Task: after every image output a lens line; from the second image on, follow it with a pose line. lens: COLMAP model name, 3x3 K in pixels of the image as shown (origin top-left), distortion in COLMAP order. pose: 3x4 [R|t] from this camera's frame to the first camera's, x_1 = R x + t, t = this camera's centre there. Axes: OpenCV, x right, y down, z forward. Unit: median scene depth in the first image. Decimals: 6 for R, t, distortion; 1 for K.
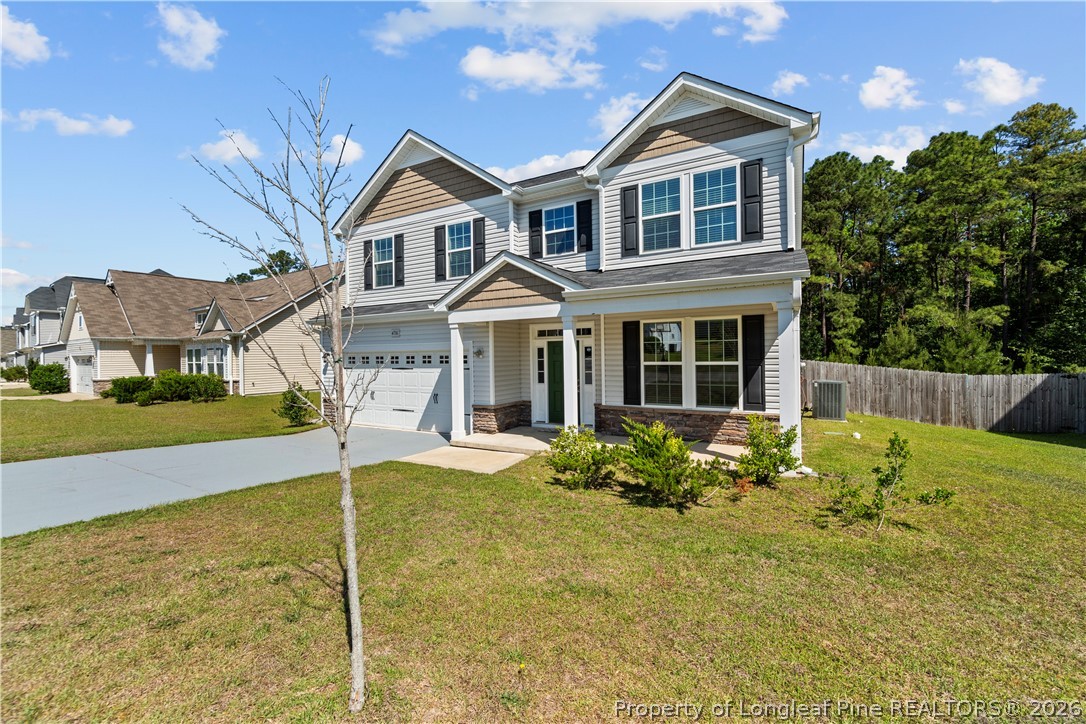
lens RADIAL K [[440.5, 0, 543.9], [0, 440.5, 356.2], [0, 0, 1]] dist [0.000151, -0.006060]
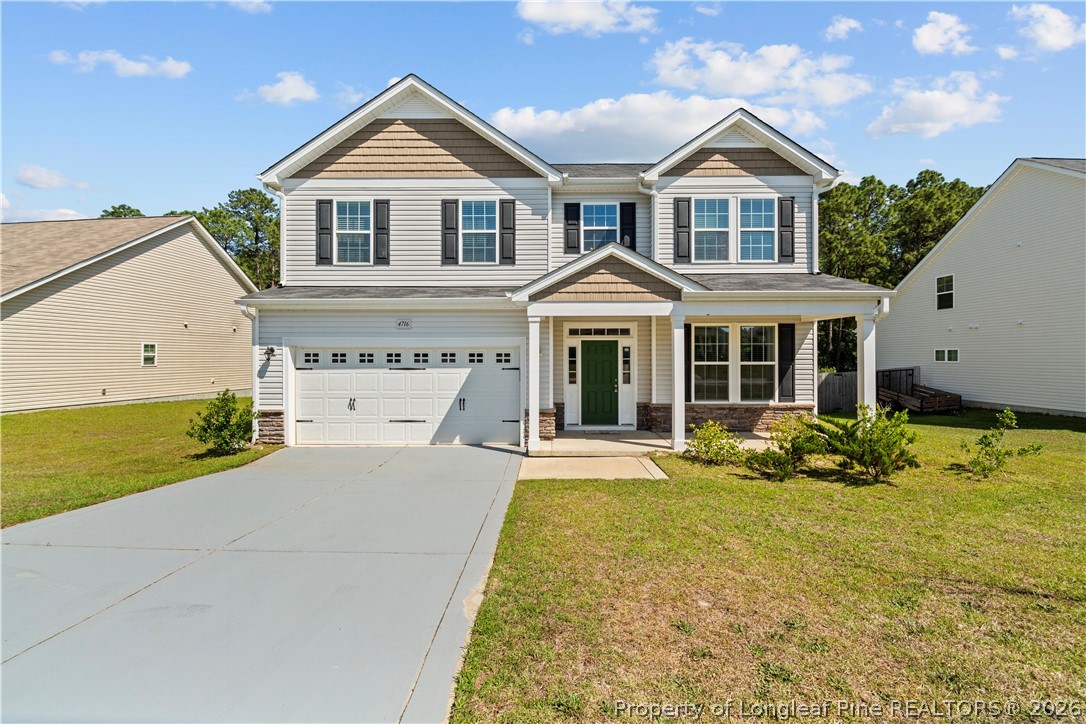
lens RADIAL K [[440.5, 0, 543.9], [0, 440.5, 356.2], [0, 0, 1]] dist [0.000151, -0.006060]
pose [[0.876067, 0.014315, 0.481977, -0.590620], [-0.009320, 0.999875, -0.012758, 0.015712], [-0.482099, 0.006685, 0.876091, 0.218797]]
